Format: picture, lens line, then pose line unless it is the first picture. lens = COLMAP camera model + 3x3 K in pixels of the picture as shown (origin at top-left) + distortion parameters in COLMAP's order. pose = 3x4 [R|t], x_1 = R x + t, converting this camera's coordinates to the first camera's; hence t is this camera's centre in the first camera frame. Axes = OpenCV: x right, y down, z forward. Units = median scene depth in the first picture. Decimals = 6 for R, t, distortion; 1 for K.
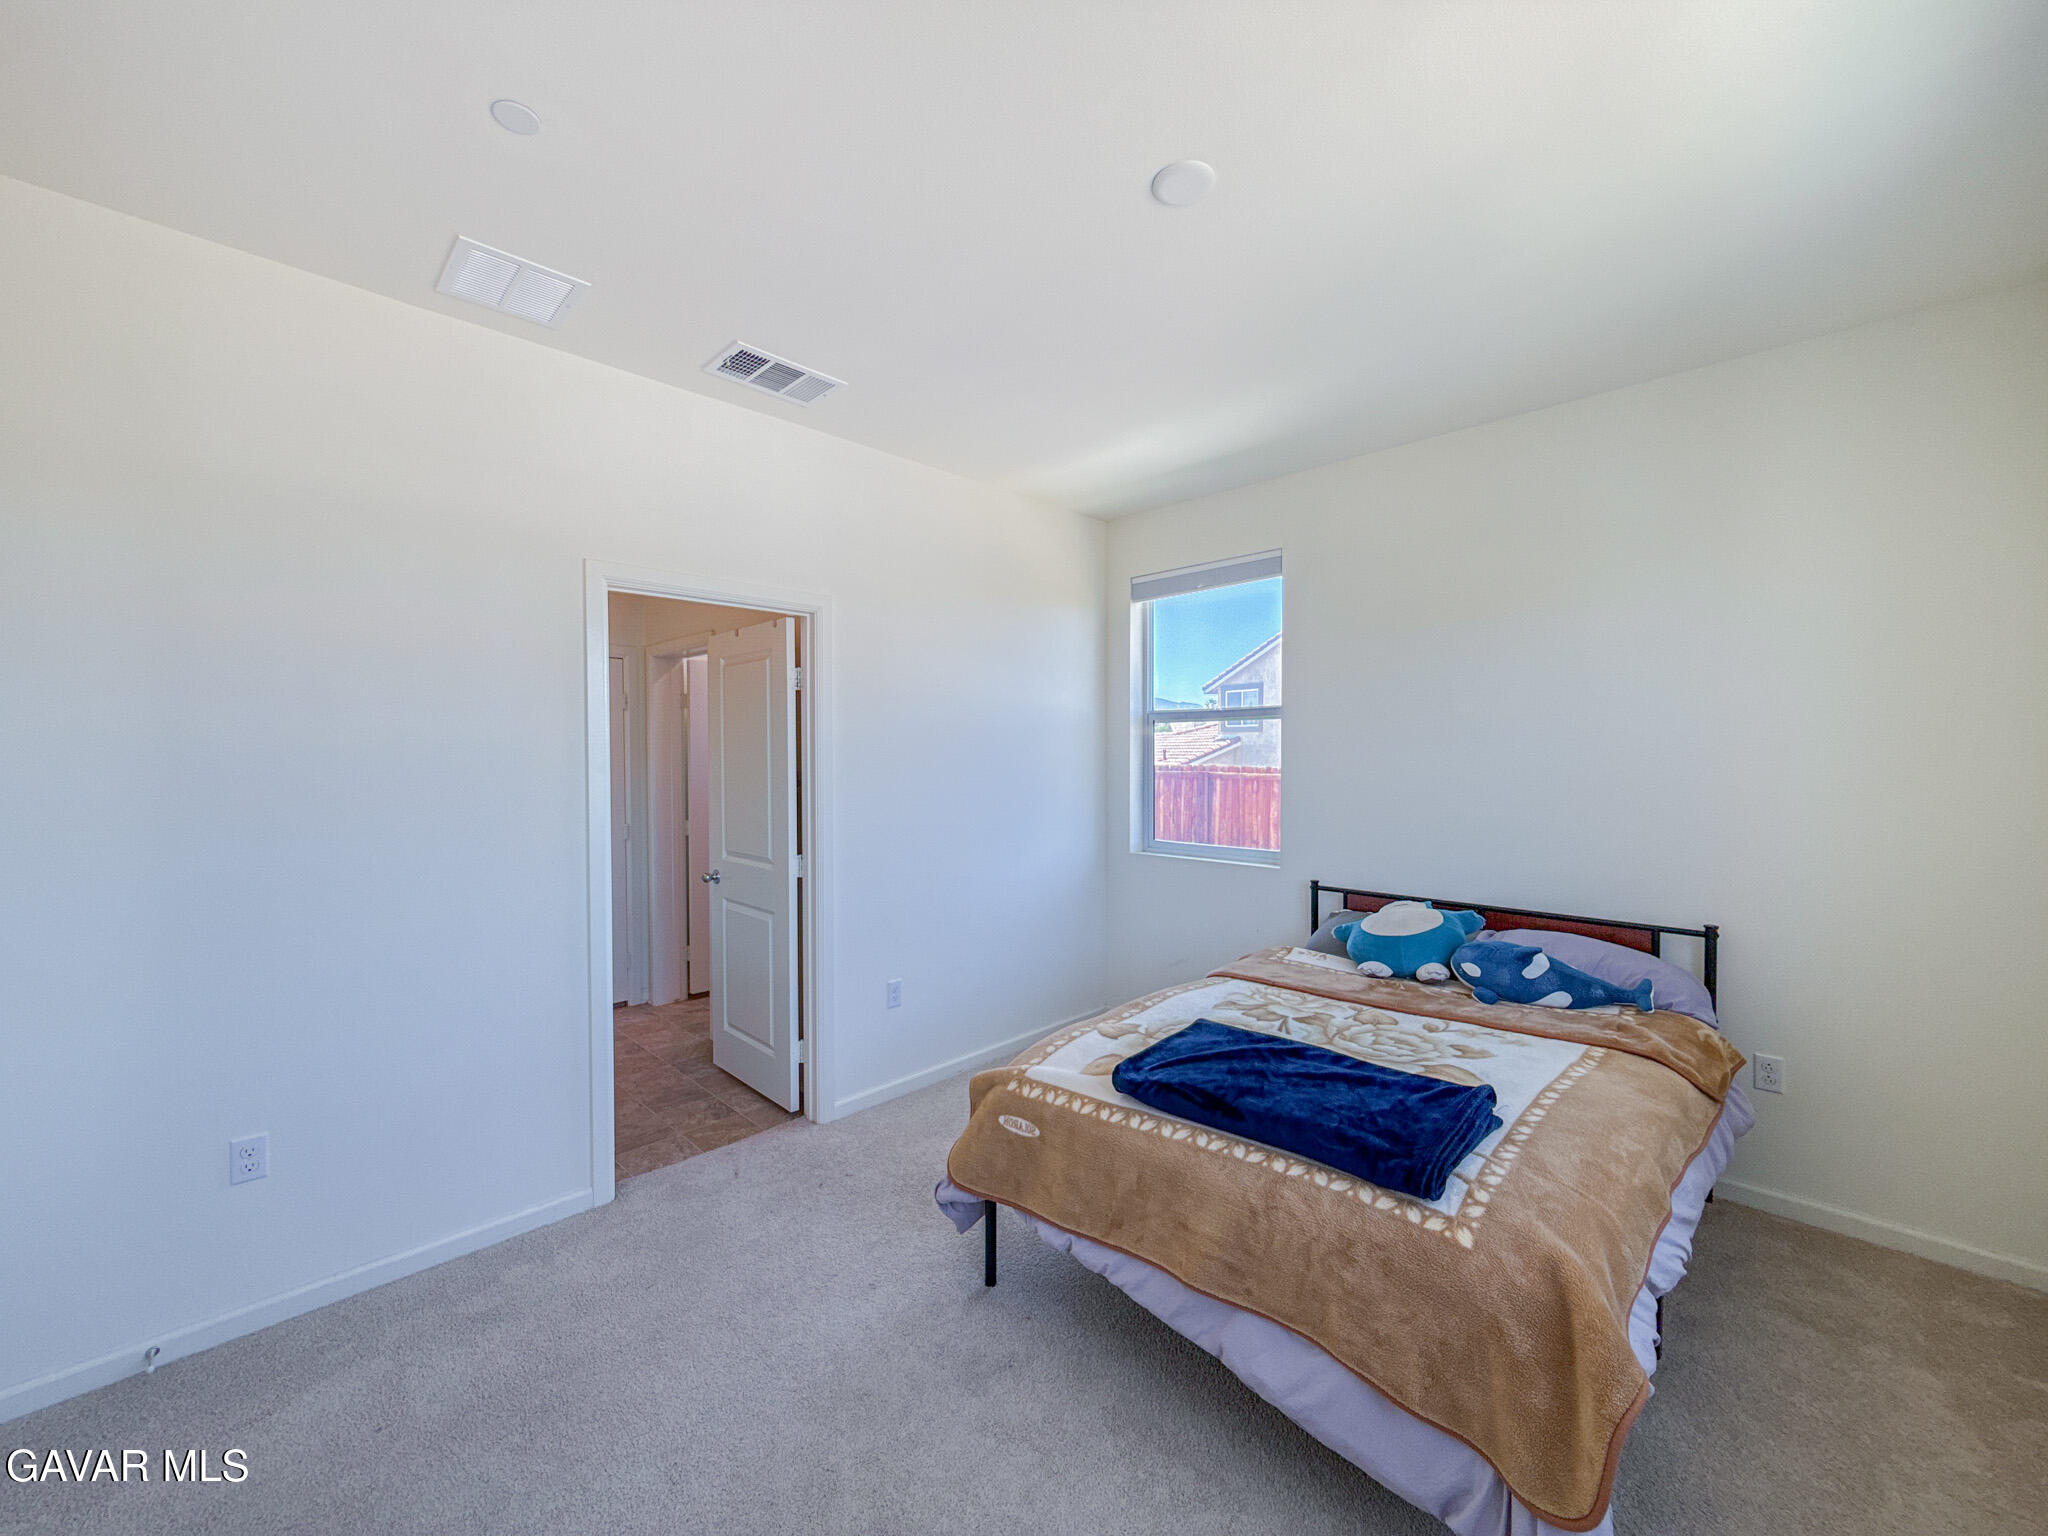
lens RADIAL K [[816.8, 0, 1026.3], [0, 816.8, 760.1], [0, 0, 1]] dist [-0.000541, -0.000190]
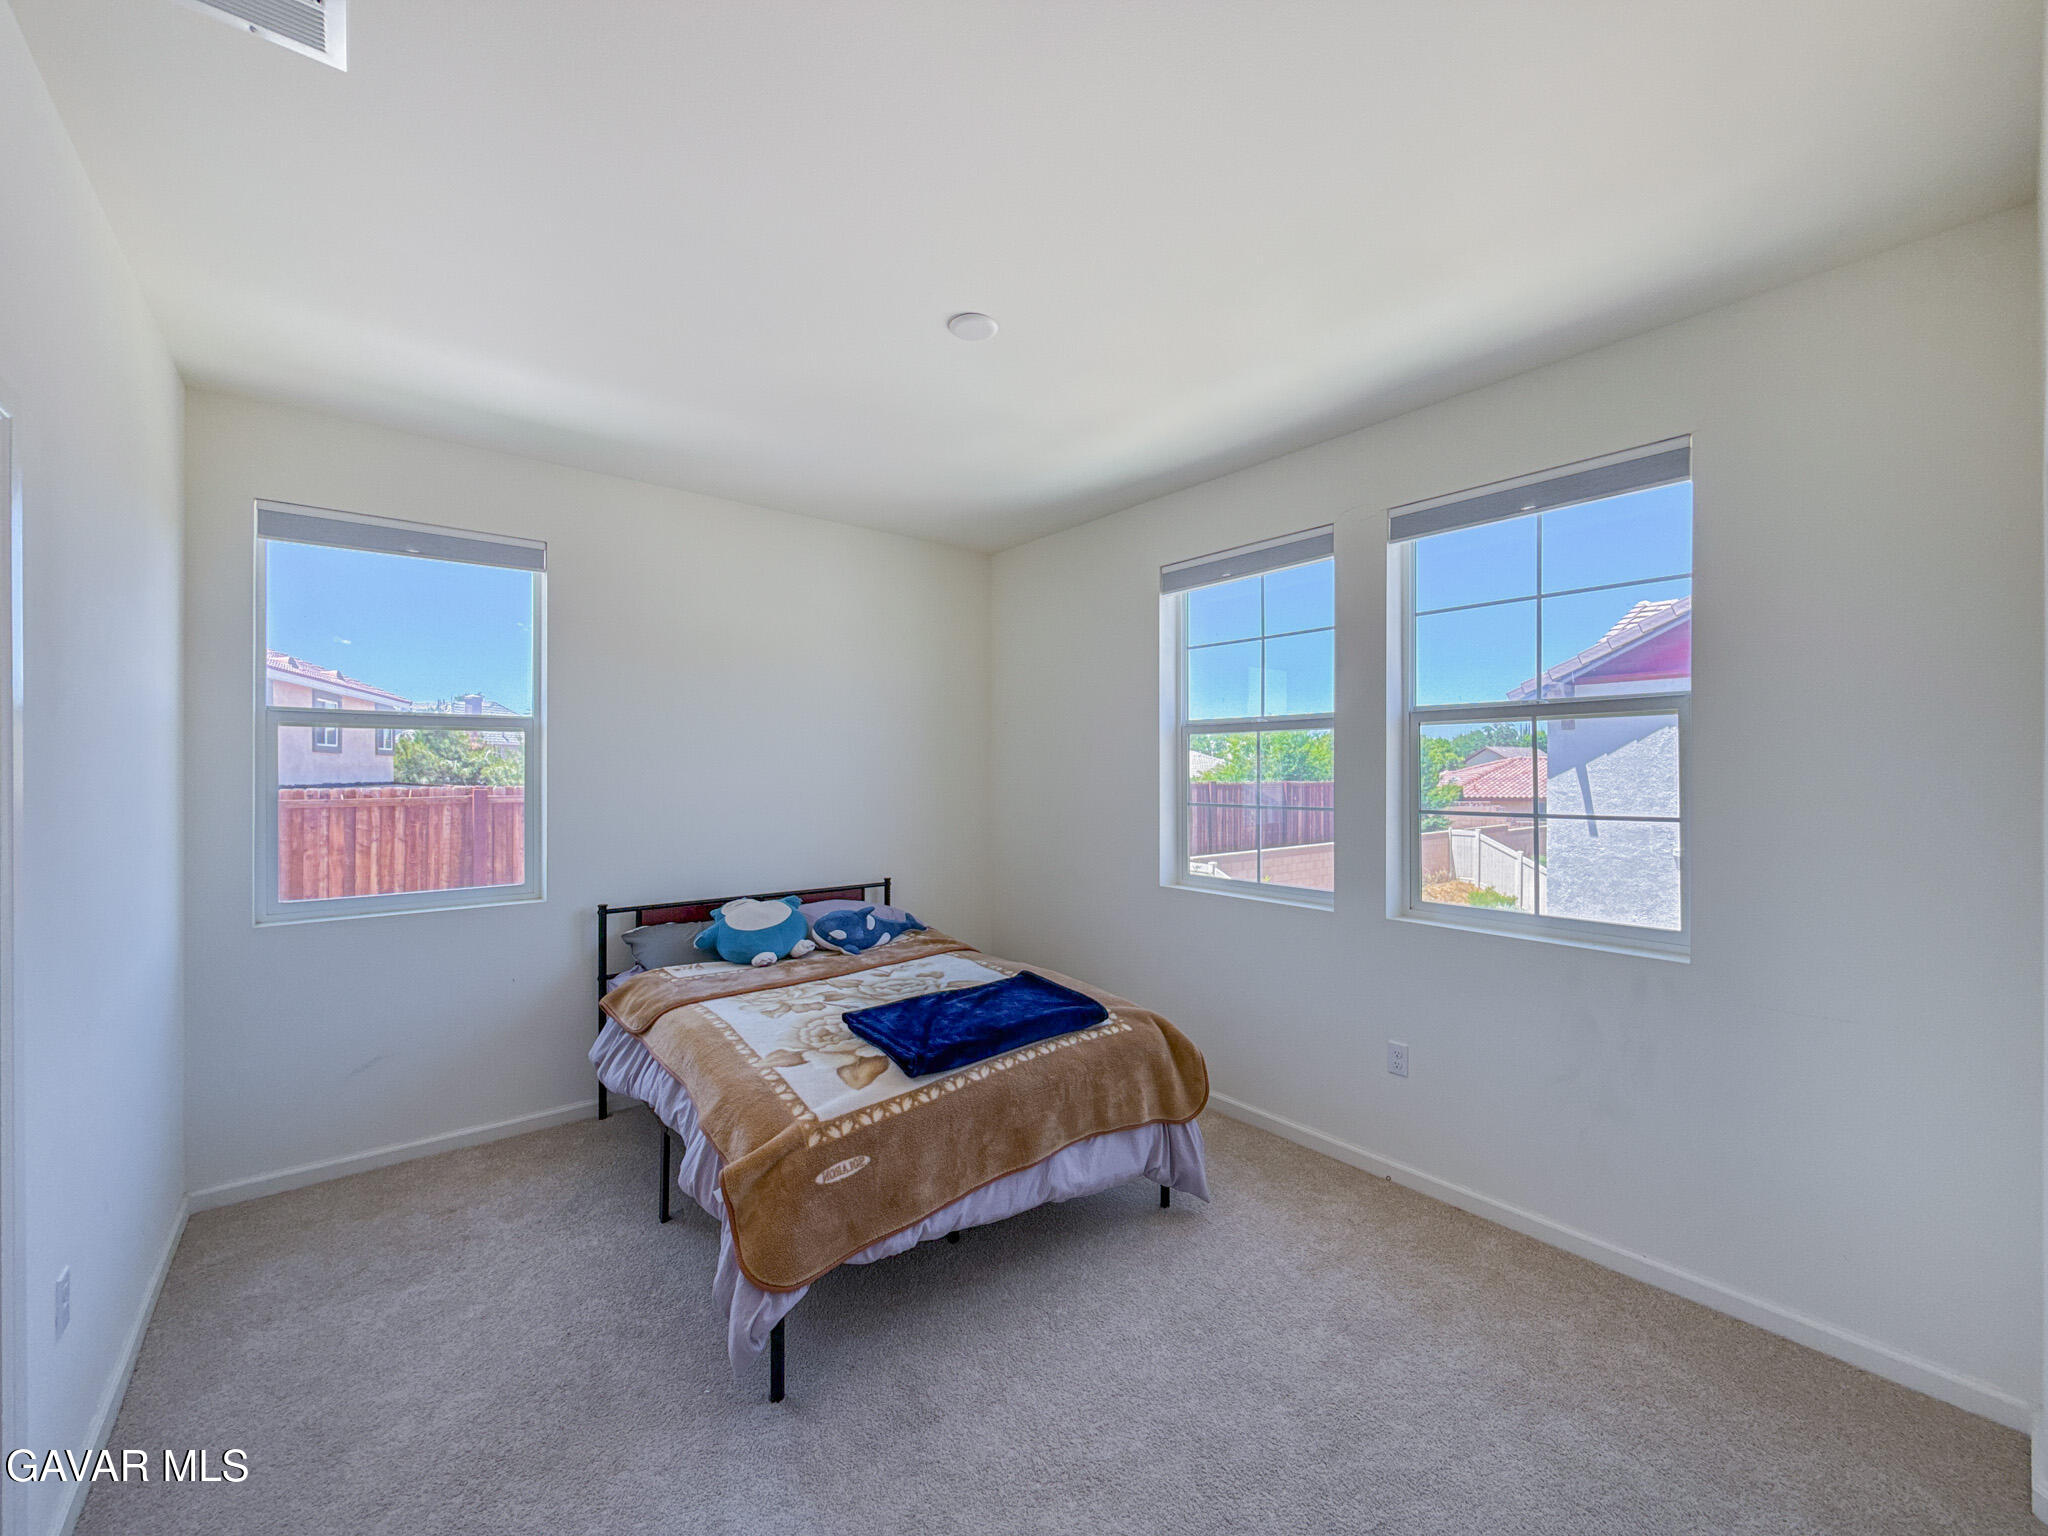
lens RADIAL K [[816.8, 0, 1028.8], [0, 816.8, 765.7], [0, 0, 1]] dist [-0.000541, -0.000190]
pose [[0.100575, 0.006890, 0.994906, -0.821251], [0.009561, 0.999923, -0.007892, -0.003462], [-0.994884, 0.010306, 0.100501, 0.618146]]
